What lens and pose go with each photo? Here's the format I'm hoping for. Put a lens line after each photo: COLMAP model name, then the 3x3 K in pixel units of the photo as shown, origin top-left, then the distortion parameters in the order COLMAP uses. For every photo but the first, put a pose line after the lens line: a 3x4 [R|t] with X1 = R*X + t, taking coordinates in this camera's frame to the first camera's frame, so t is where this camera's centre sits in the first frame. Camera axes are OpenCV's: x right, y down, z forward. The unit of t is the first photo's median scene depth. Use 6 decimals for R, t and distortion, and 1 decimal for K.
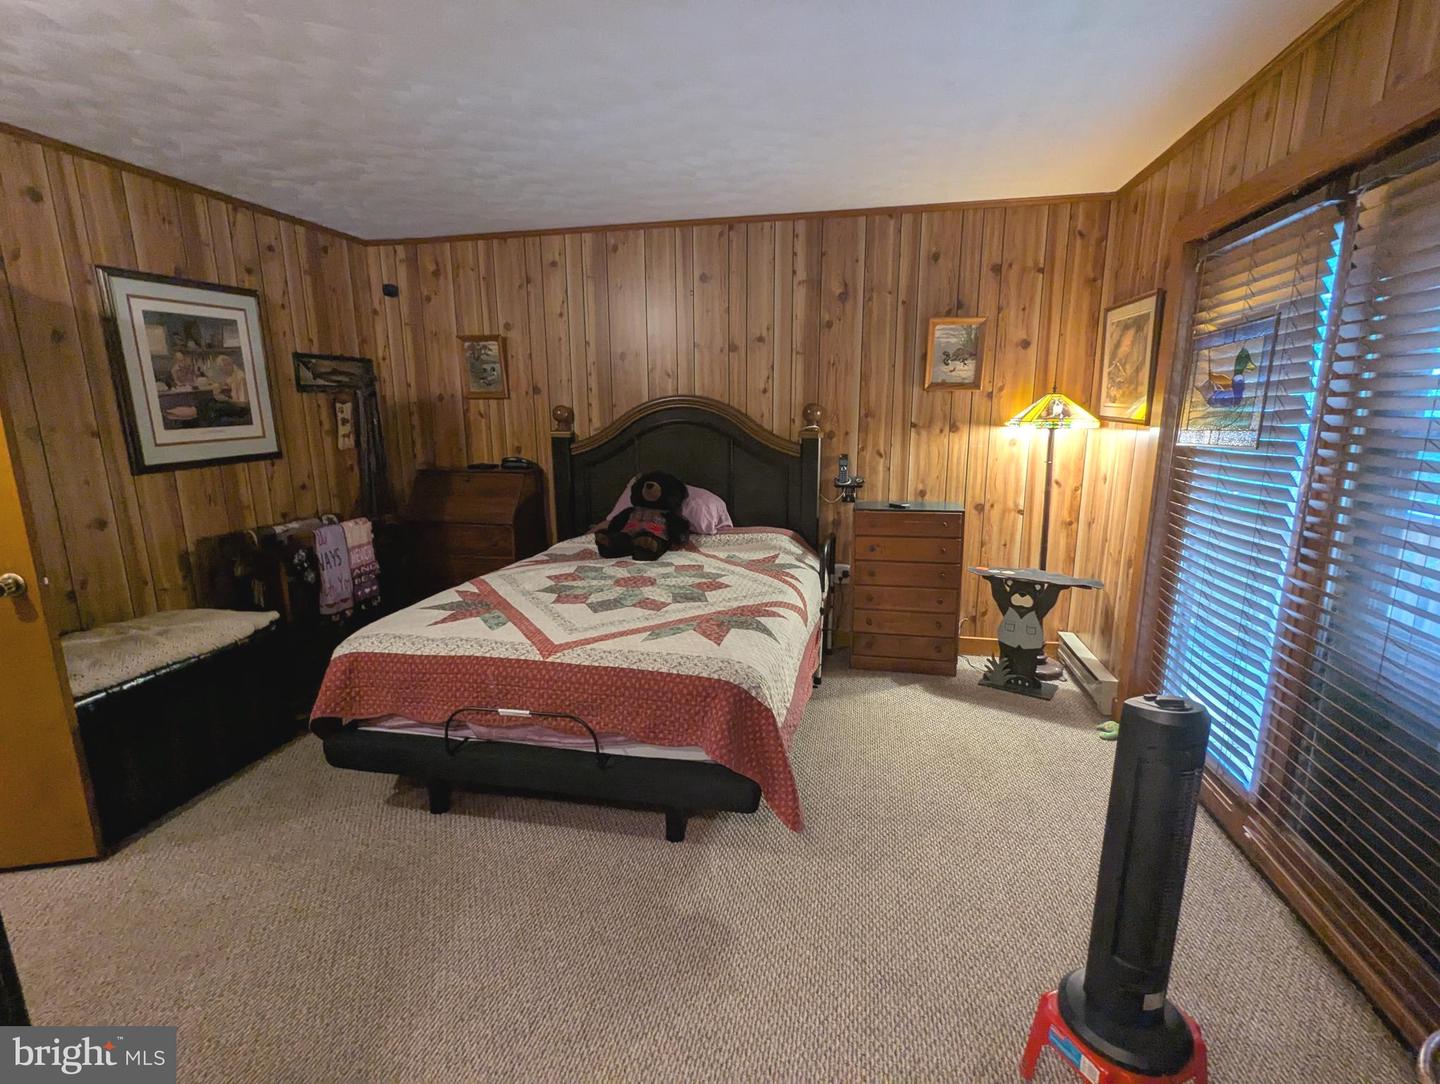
lens RADIAL K [[682.6, 0, 719.5], [0, 682.6, 546.2], [0, 0, 1]] dist [0.000226, 0.000263]
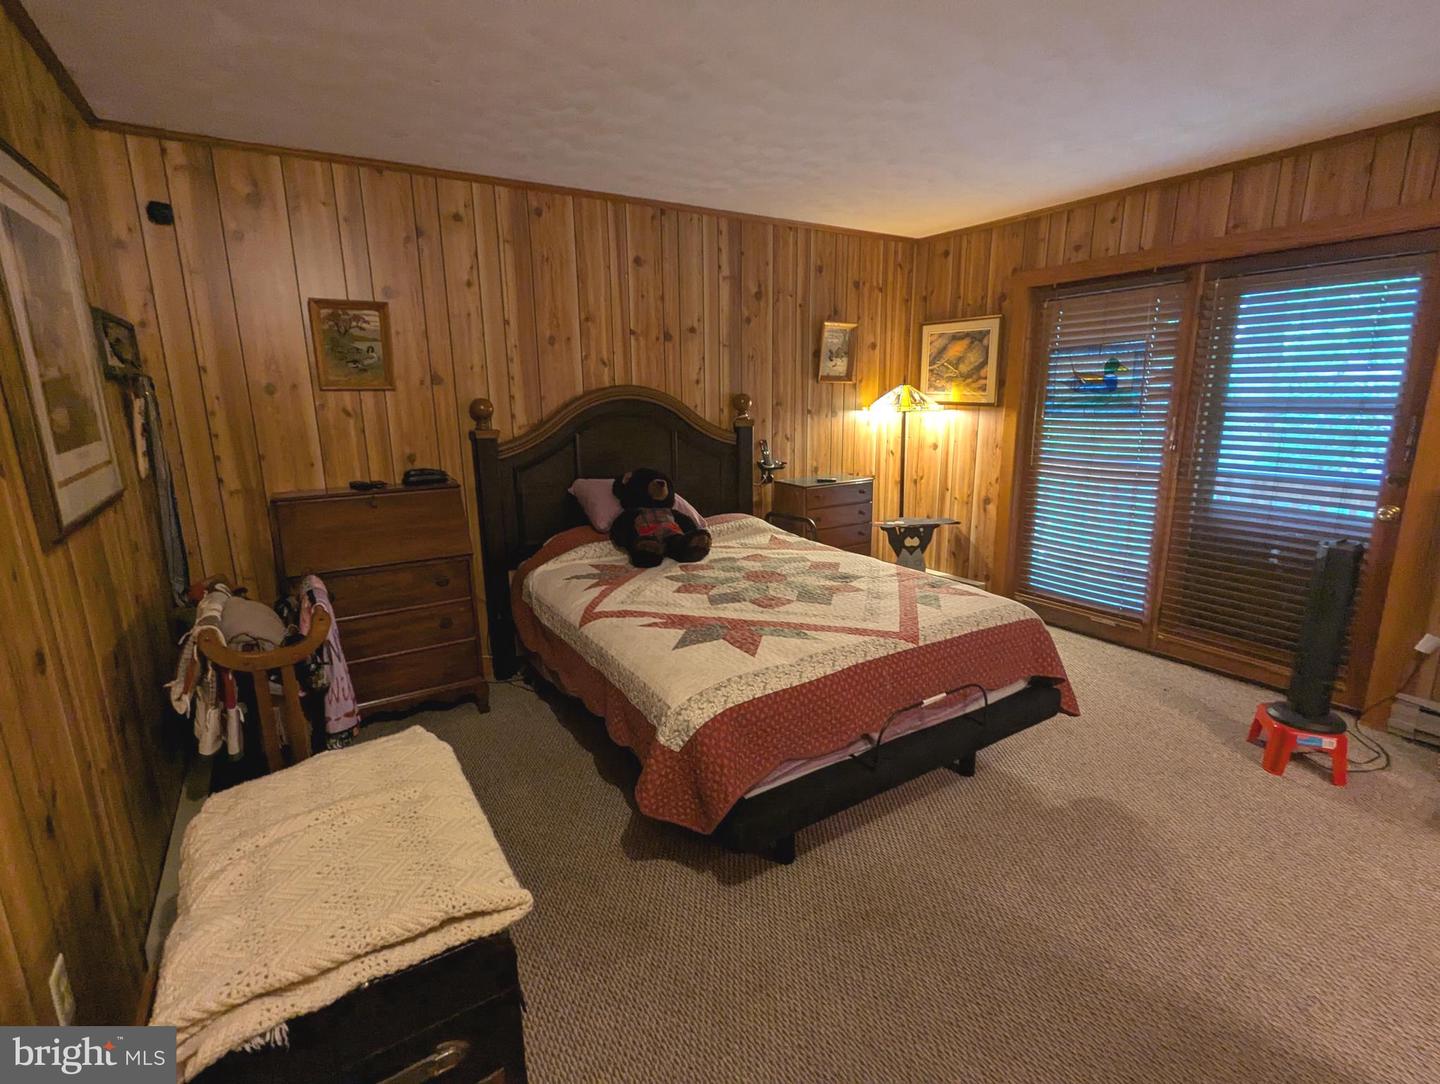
lens RADIAL K [[682.6, 0, 720.3], [0, 682.6, 545.1], [0, 0, 1]] dist [0.000226, 0.000263]
pose [[0.717840, -0.156532, 0.678383, -0.670658], [0.150137, 0.986275, 0.068705, -0.056045], [-0.679827, 0.052531, 0.731489, 0.264807]]
